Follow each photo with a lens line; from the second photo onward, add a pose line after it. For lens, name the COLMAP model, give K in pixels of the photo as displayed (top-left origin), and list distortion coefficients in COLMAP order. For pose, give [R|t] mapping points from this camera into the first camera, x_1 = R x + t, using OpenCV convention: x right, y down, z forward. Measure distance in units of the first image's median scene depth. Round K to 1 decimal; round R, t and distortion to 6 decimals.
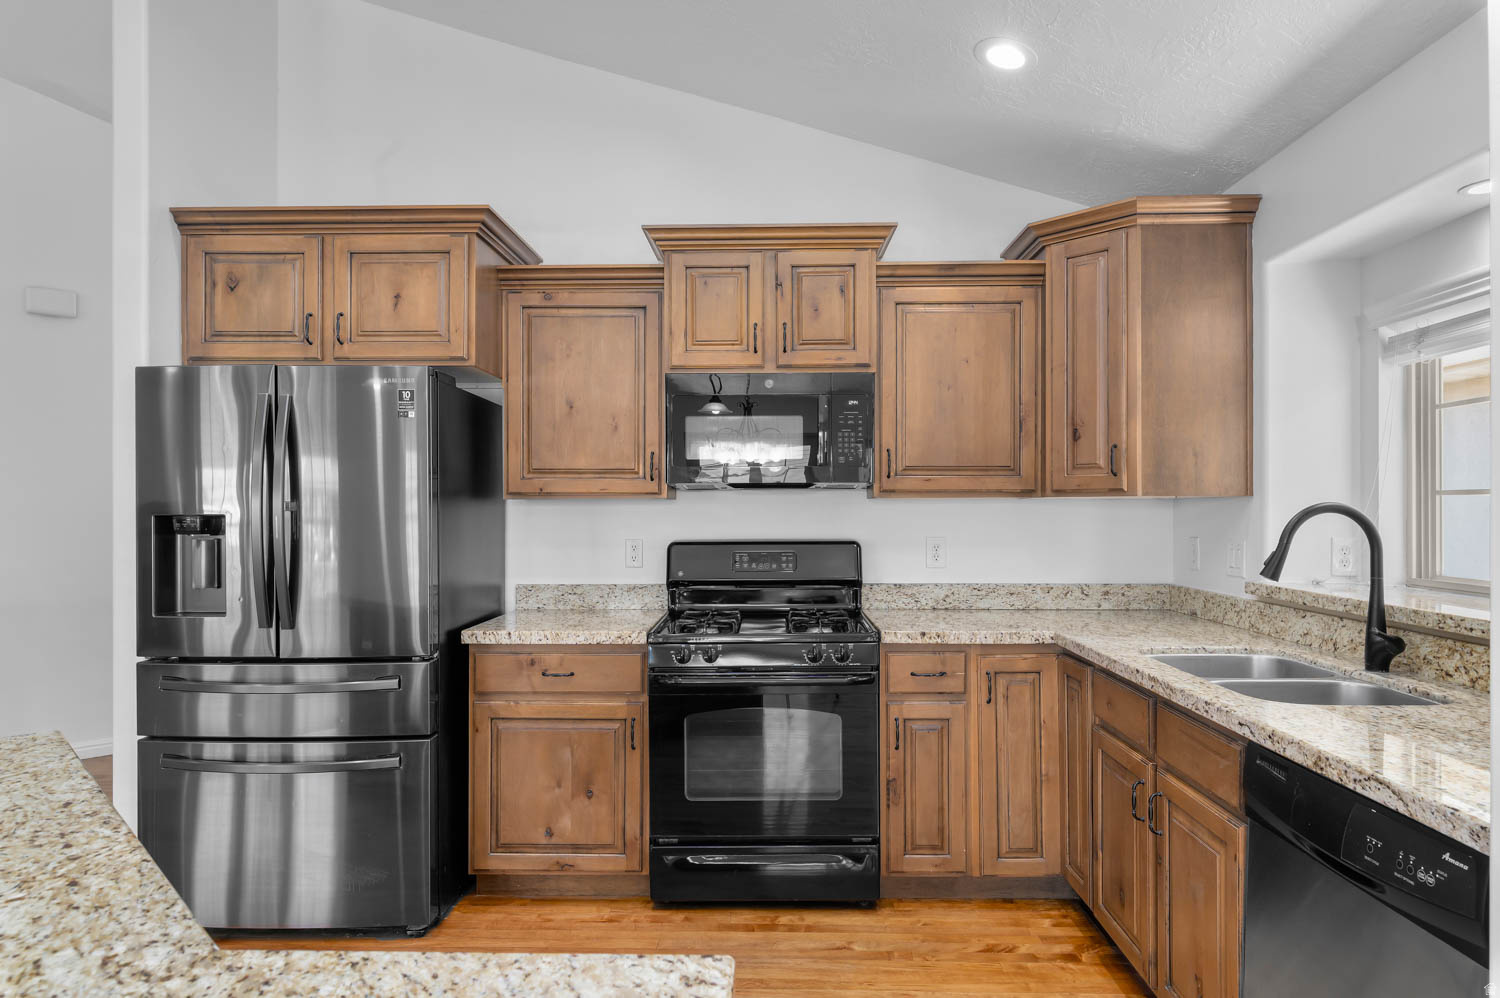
lens RADIAL K [[918.0, 0, 753.5], [0, 918.0, 509.2], [0, 0, 1]] dist [0.002300, -0.000067]
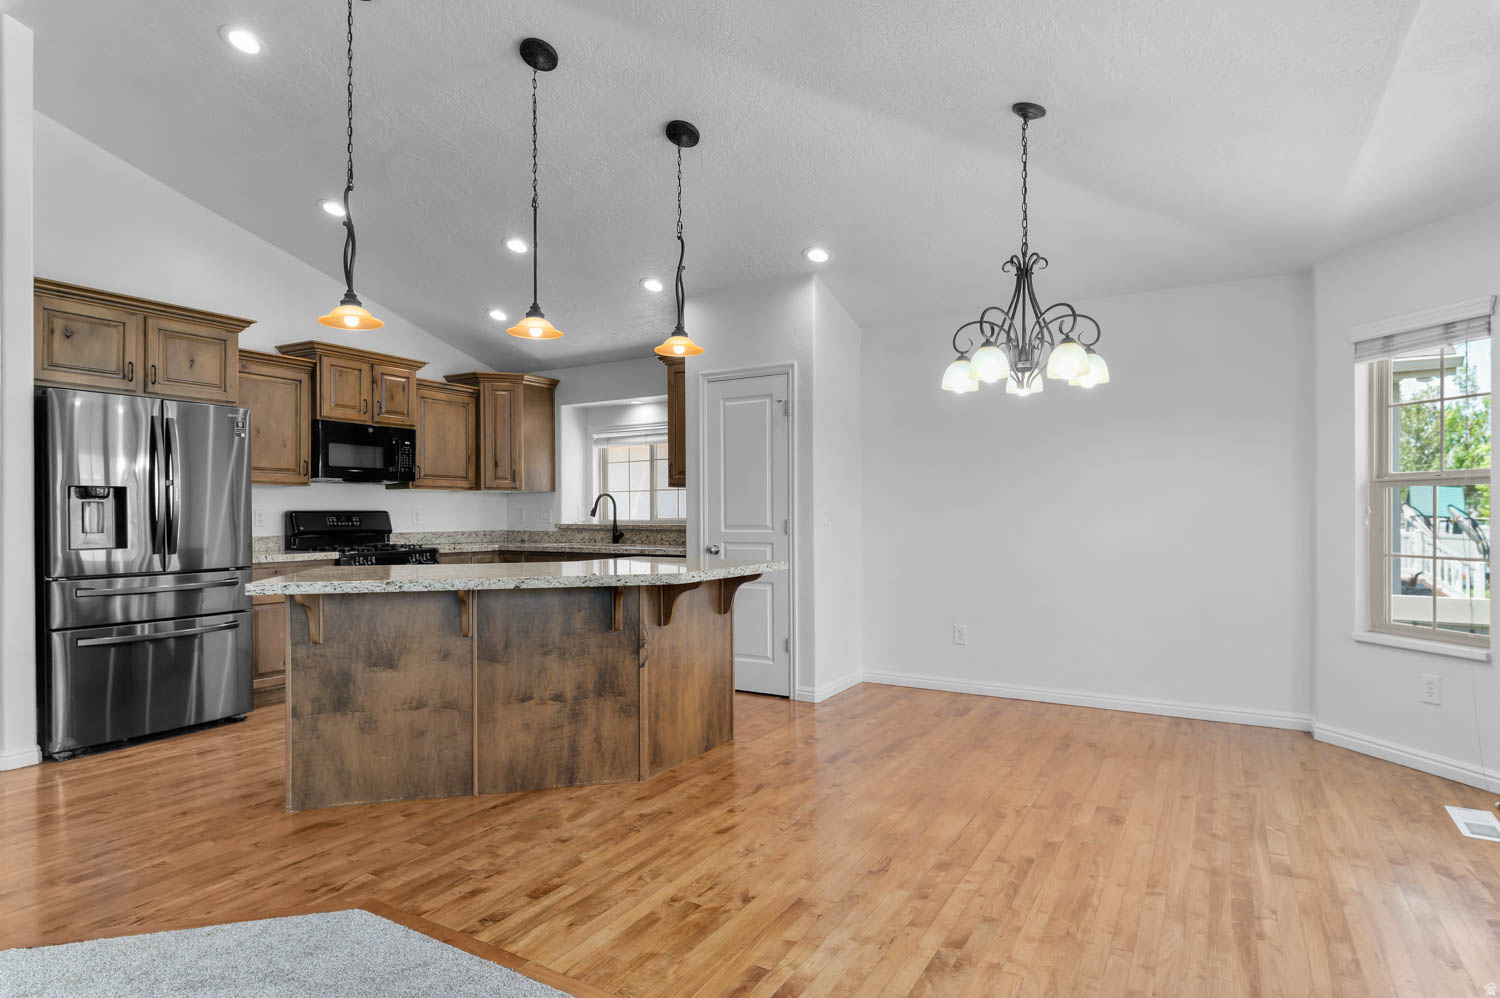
lens RADIAL K [[804.4, 0, 750.4], [0, 804.4, 508.2], [0, 0, 1]] dist [-0.000235, -0.000013]
pose [[0.489784, 0.007485, 0.871812, -1.164971], [0.005928, 0.999911, -0.011915, 0.061870], [-0.871824, 0.011004, 0.489696, -0.609718]]
